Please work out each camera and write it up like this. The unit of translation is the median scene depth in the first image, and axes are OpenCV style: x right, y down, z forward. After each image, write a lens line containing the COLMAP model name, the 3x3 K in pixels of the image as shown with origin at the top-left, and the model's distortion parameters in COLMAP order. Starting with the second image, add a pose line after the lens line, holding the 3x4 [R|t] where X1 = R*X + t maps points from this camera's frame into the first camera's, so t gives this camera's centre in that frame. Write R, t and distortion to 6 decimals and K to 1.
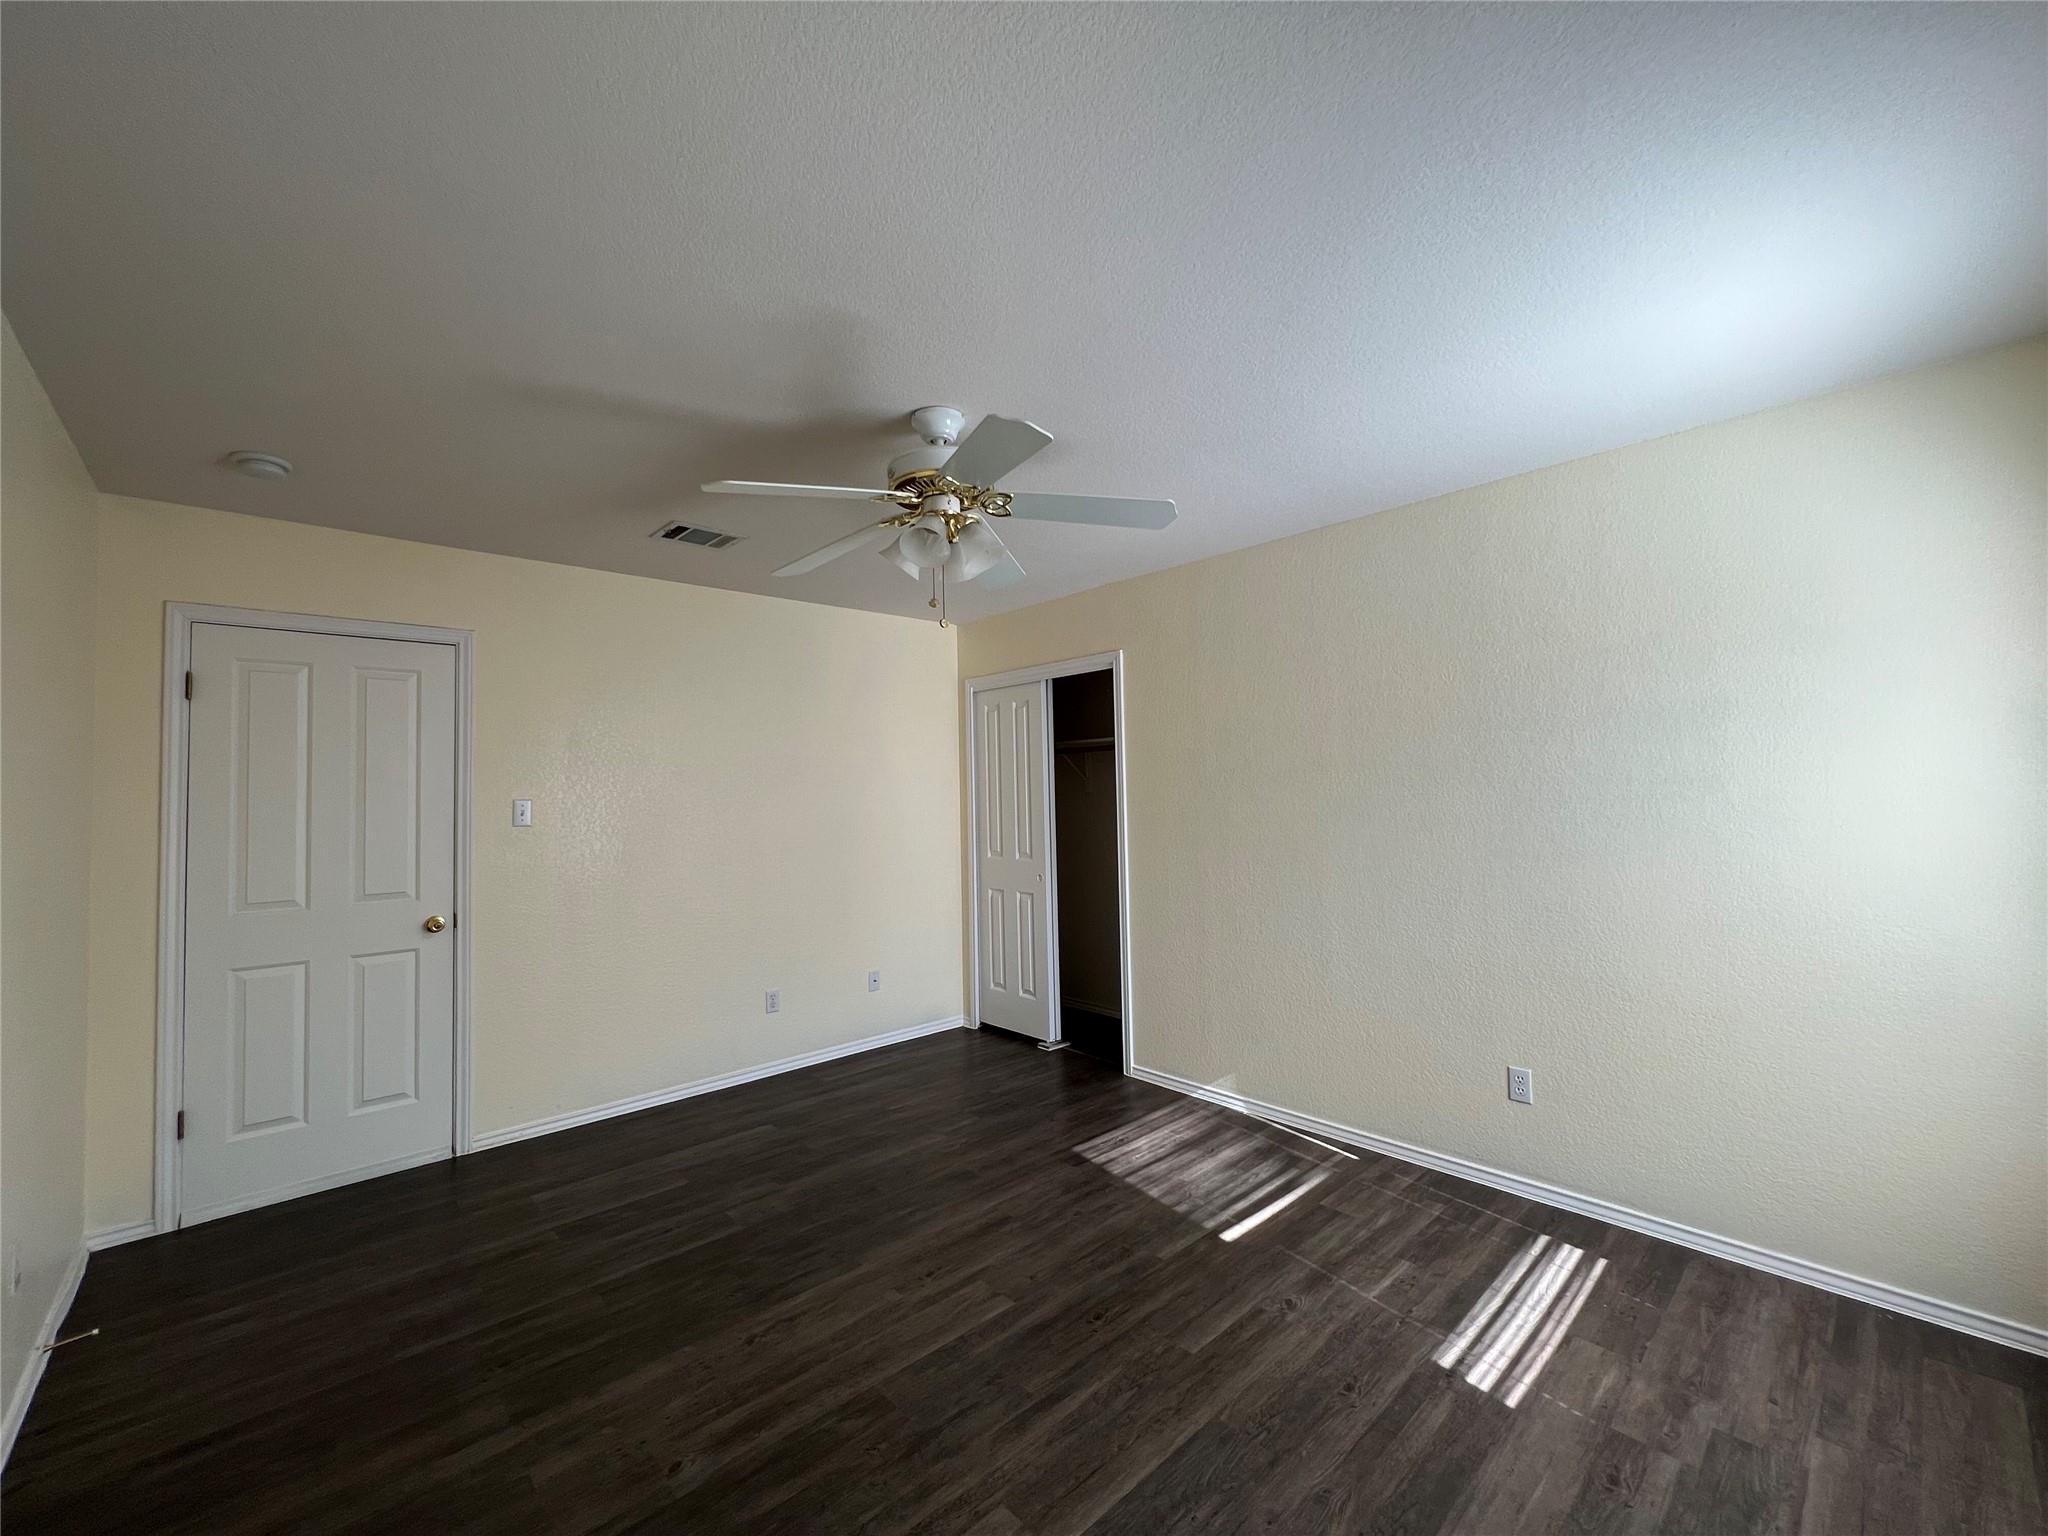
lens RADIAL K [[827.5, 0, 1026.4], [0, 827.5, 769.8], [0, 0, 1]] dist [-0.002507, 0.000585]
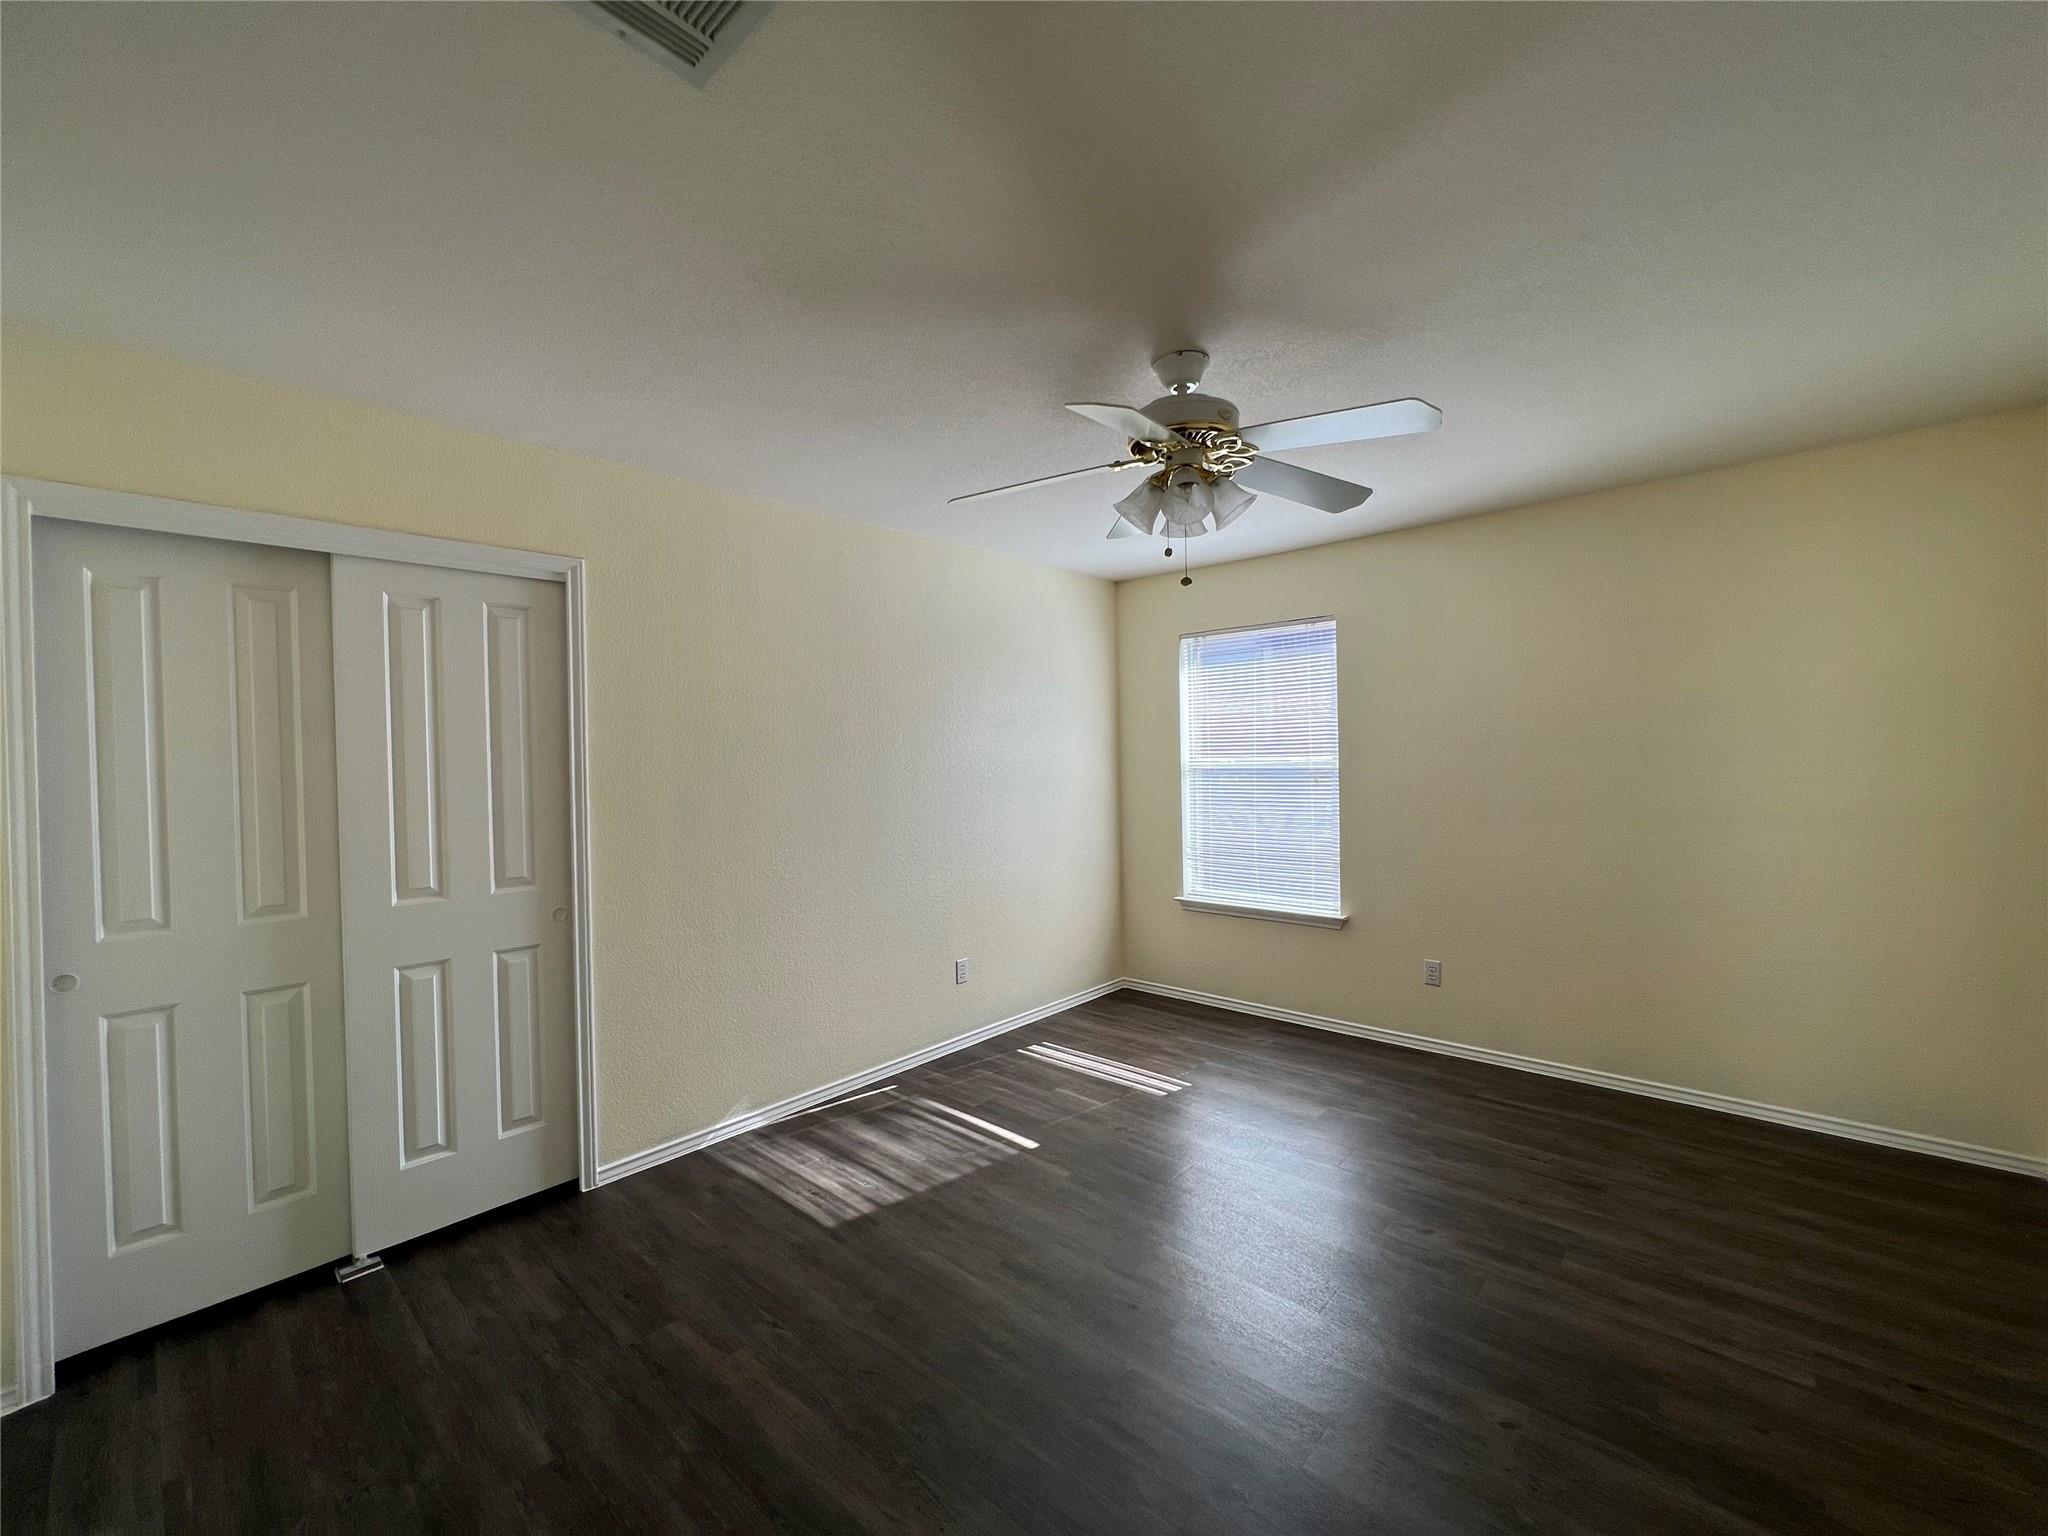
lens RADIAL K [[827.5, 0, 1026.9], [0, 827.5, 767.2], [0, 0, 1]] dist [-0.002507, 0.000585]
pose [[-0.088858, 0.008266, 0.996010, -0.766616], [-0.007442, 0.999932, -0.008962, 0.039940], [-0.996017, -0.008209, -0.088790, 0.936938]]
